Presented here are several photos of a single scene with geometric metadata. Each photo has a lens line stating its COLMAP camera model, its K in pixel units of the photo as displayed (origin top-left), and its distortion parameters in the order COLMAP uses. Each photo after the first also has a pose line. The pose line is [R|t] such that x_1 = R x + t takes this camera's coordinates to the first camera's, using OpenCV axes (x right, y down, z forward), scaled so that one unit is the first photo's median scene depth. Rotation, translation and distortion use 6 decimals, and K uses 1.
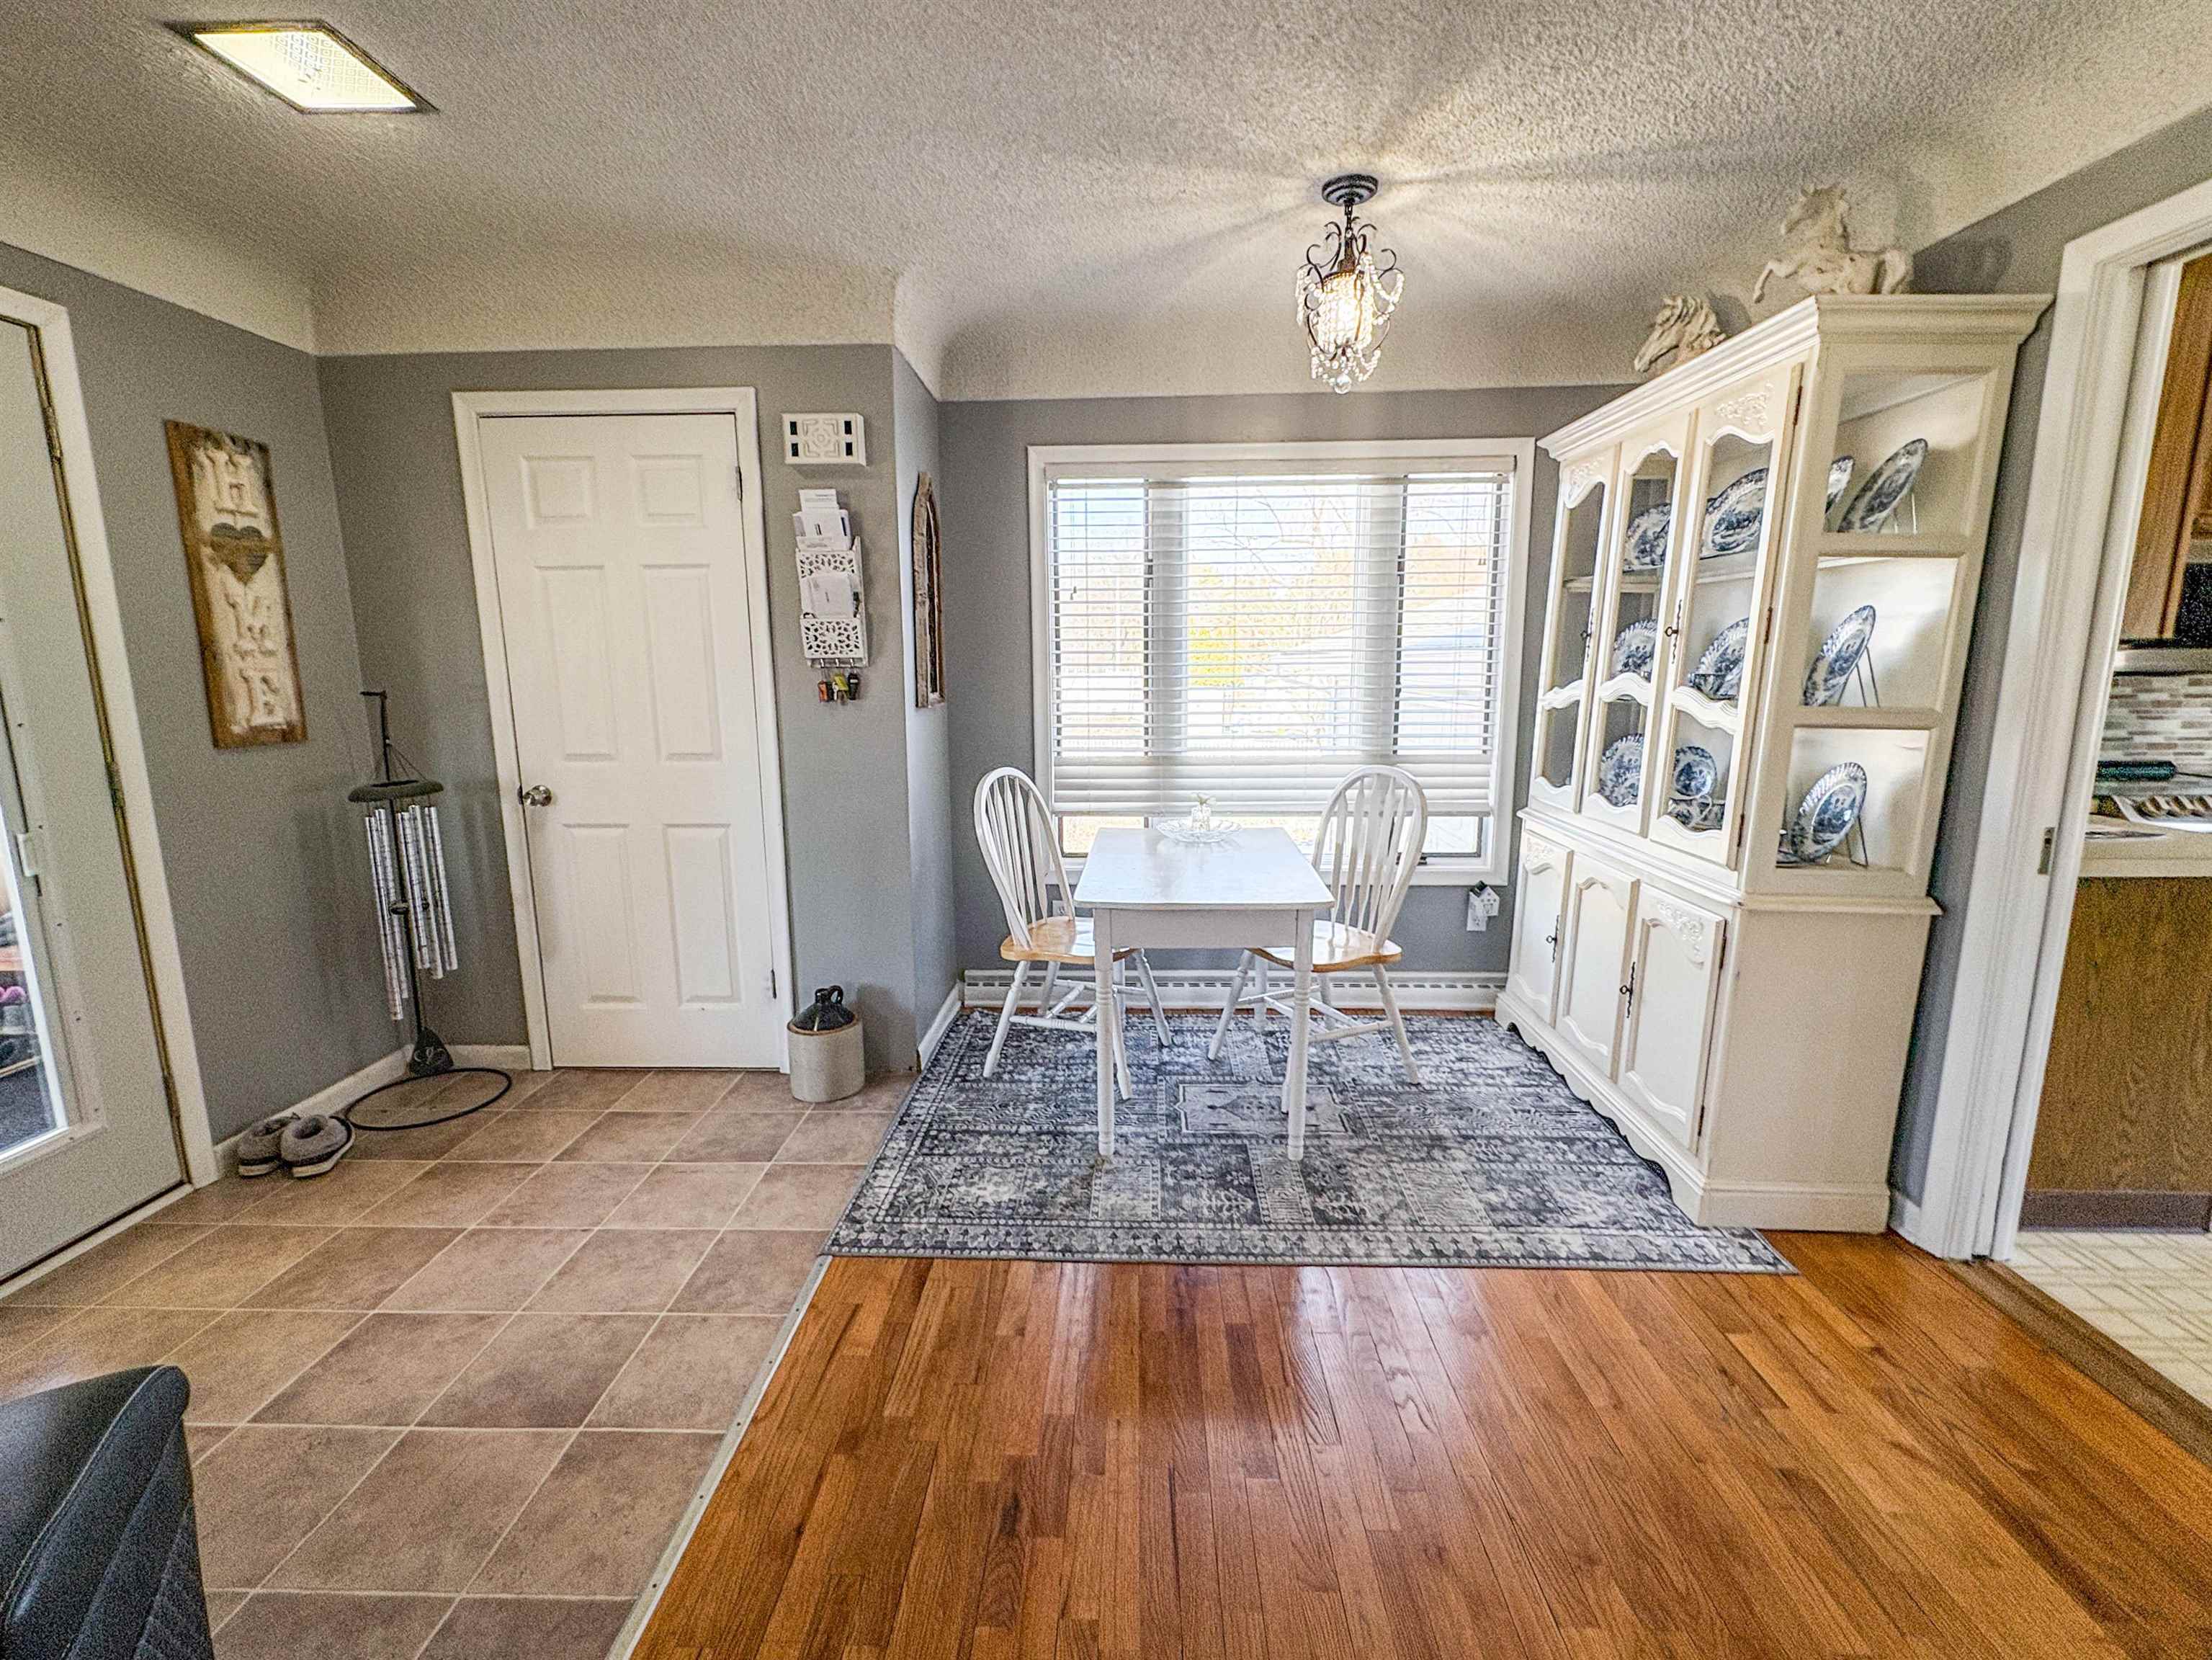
lens RADIAL K [[982.9, 0, 1094.5], [0, 982.9, 813.3], [0, 0, 1]] dist [0.000070, -0.000220]
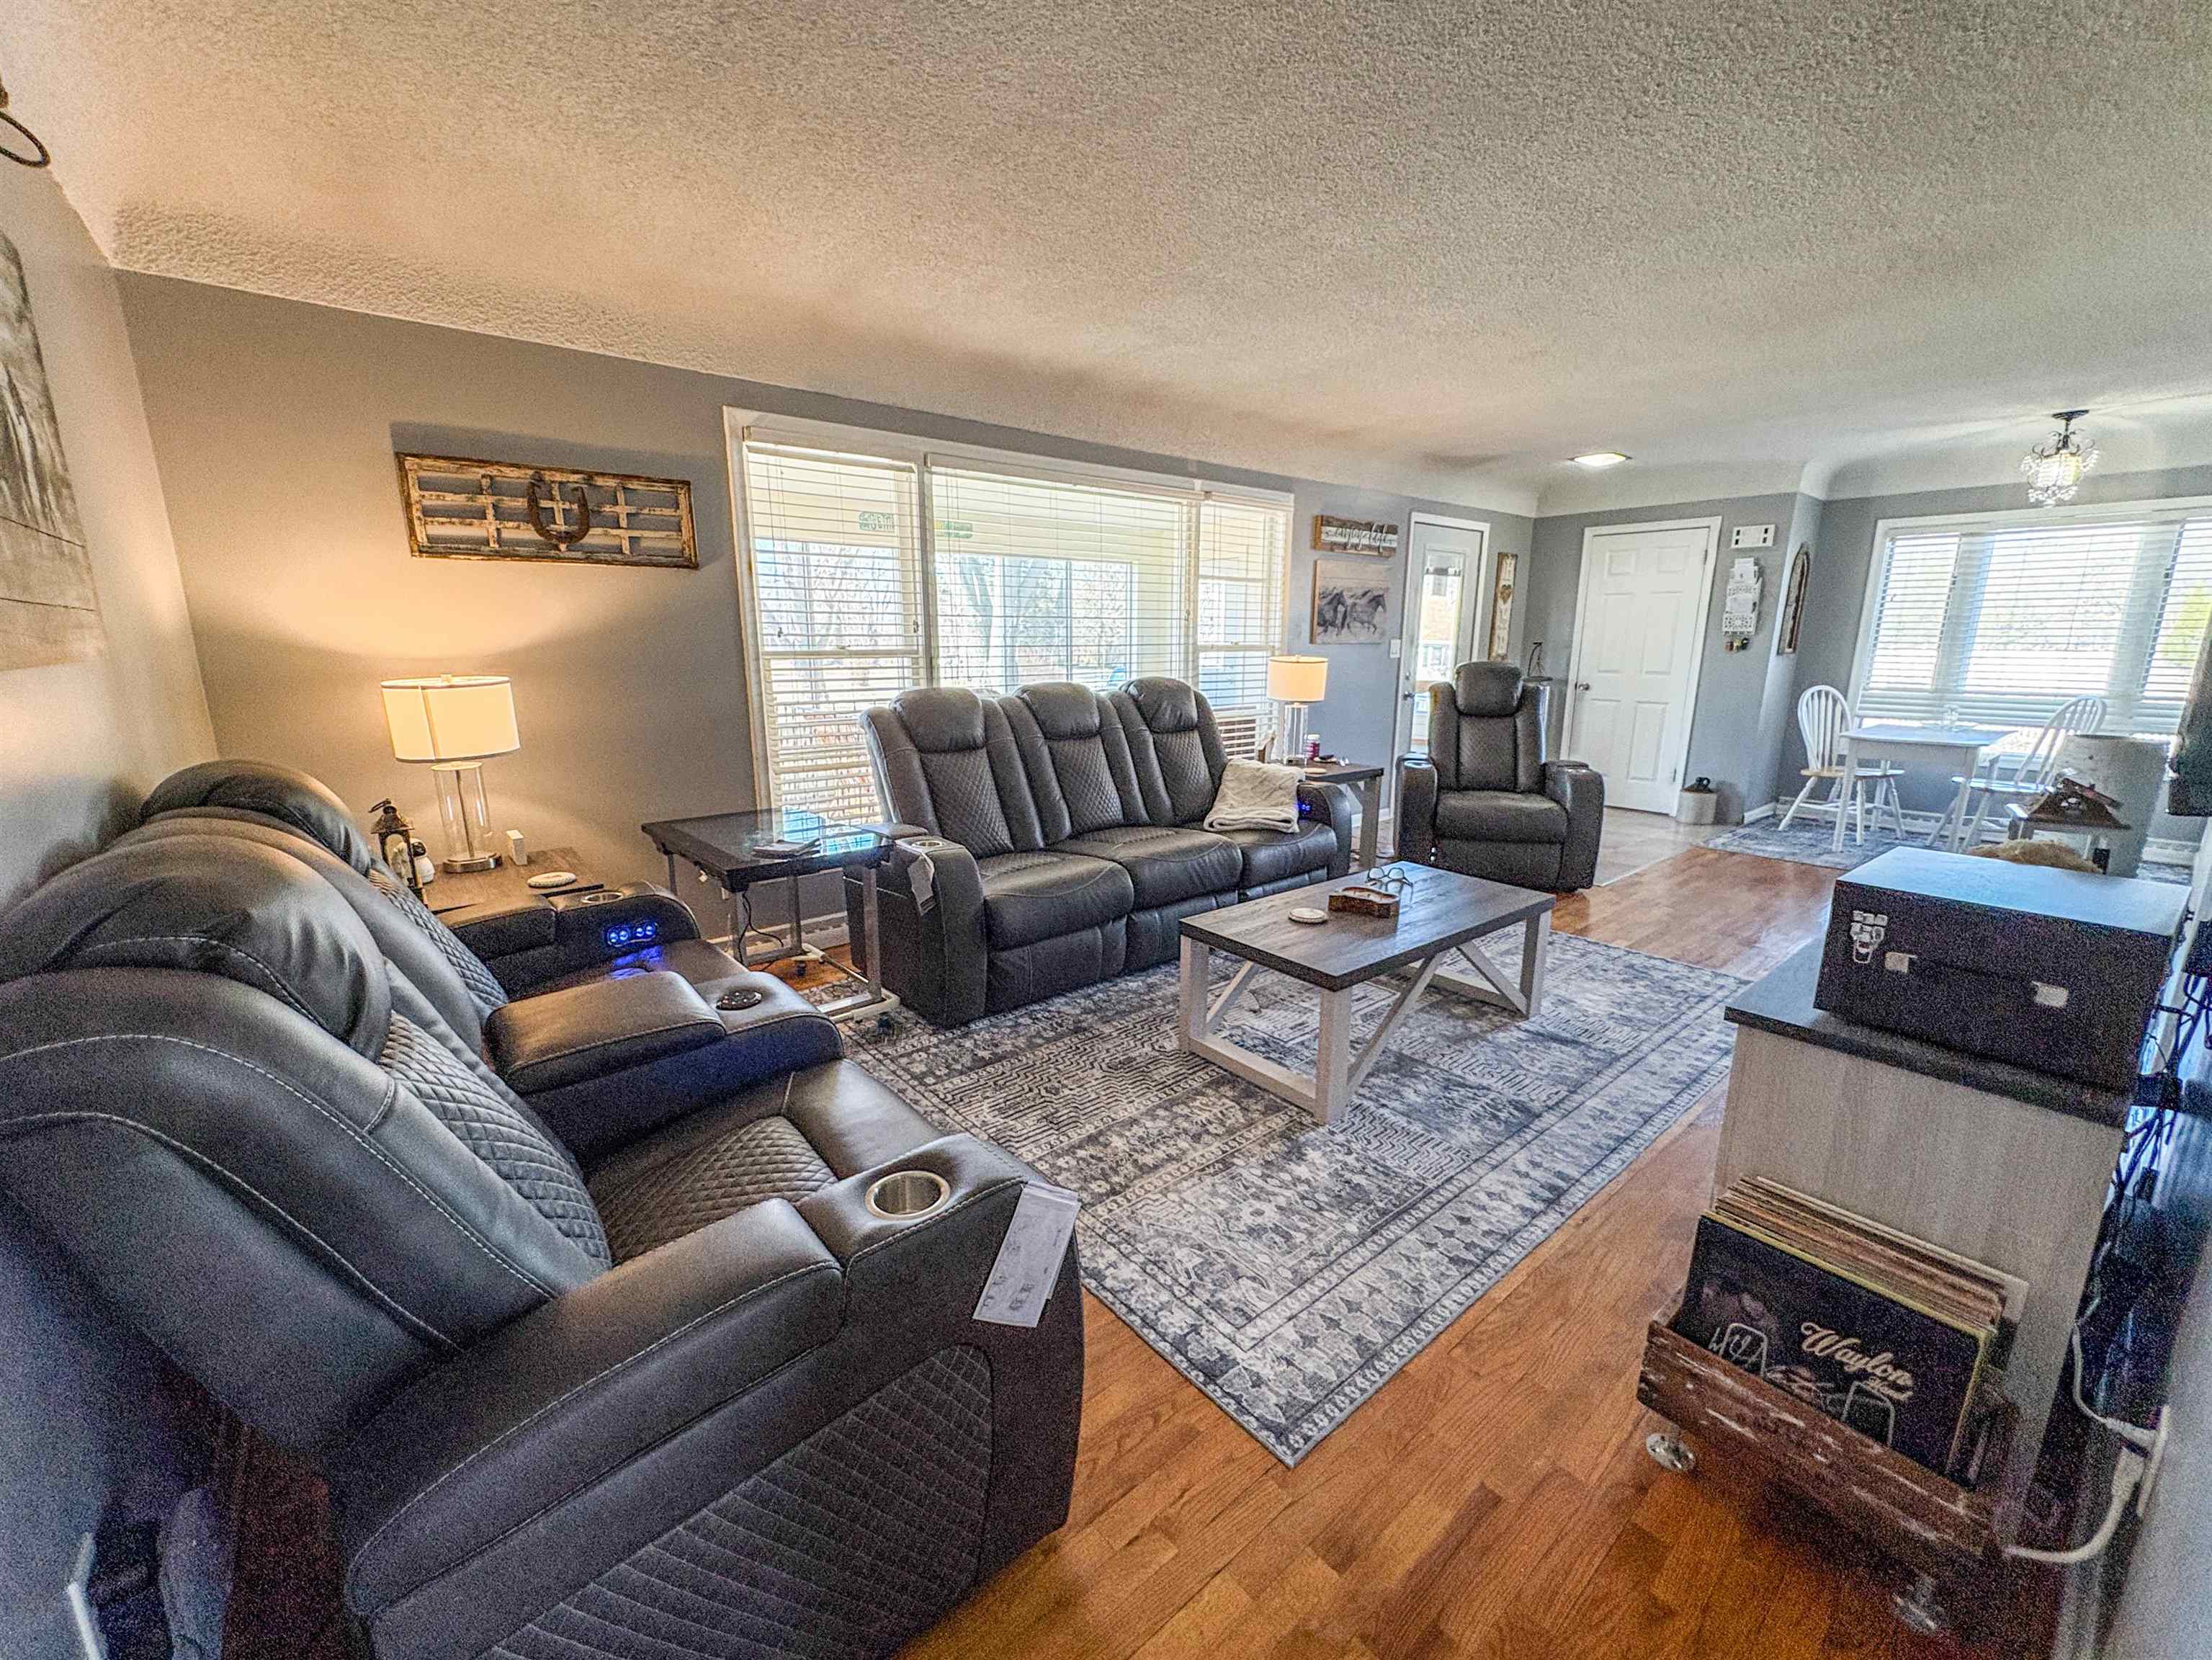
lens RADIAL K [[908.4, 0, 1071.7], [0, 908.4, 838.4], [0, 0, 1]] dist [-0.003192, -0.000166]
pose [[0.662897, 0.172173, -0.728645, 0.334744], [-0.122802, 0.985023, 0.121032, 0.256048], [0.738571, 0.009247, 0.674113, -1.590650]]
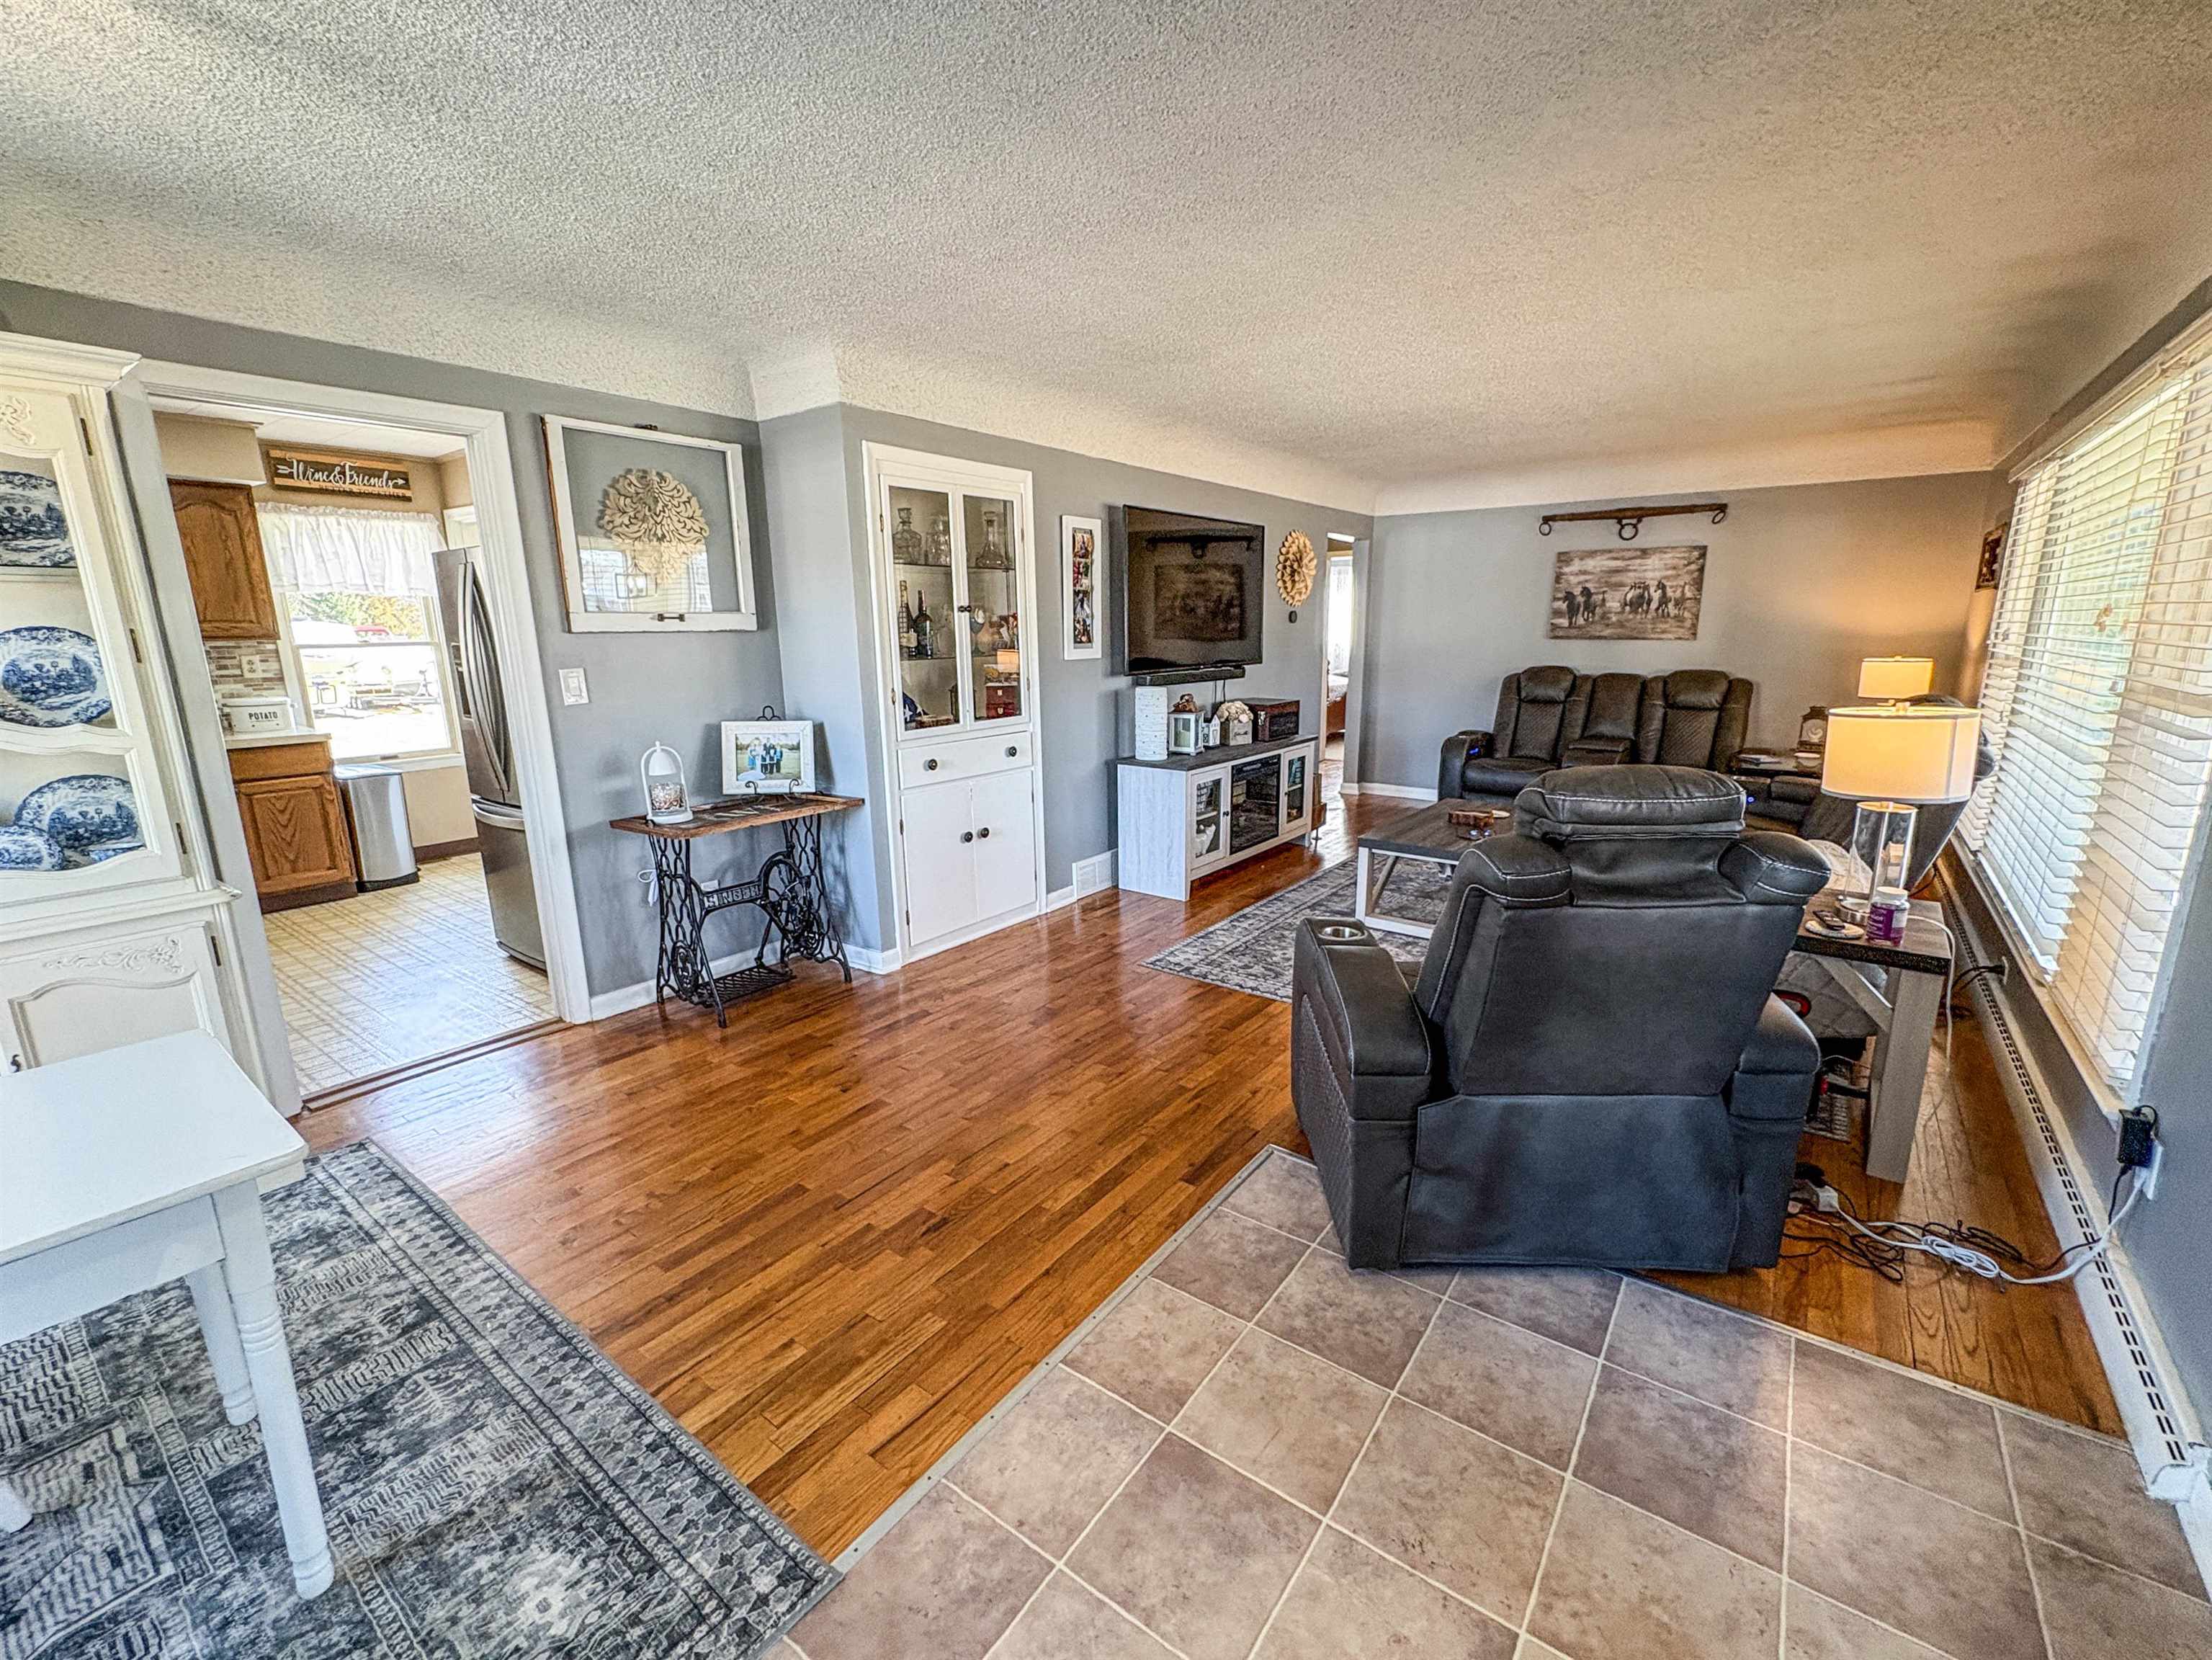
lens RADIAL K [[914.1, 0, 1114.2], [0, 914.1, 826.4], [0, 0, 1]] dist [0.002251, 0.000239]
pose [[-0.823357, -0.109187, 0.556921, -0.561185], [0.104282, 0.935502, 0.337581, -0.175311], [-0.557860, 0.336027, -0.758866, 0.922619]]
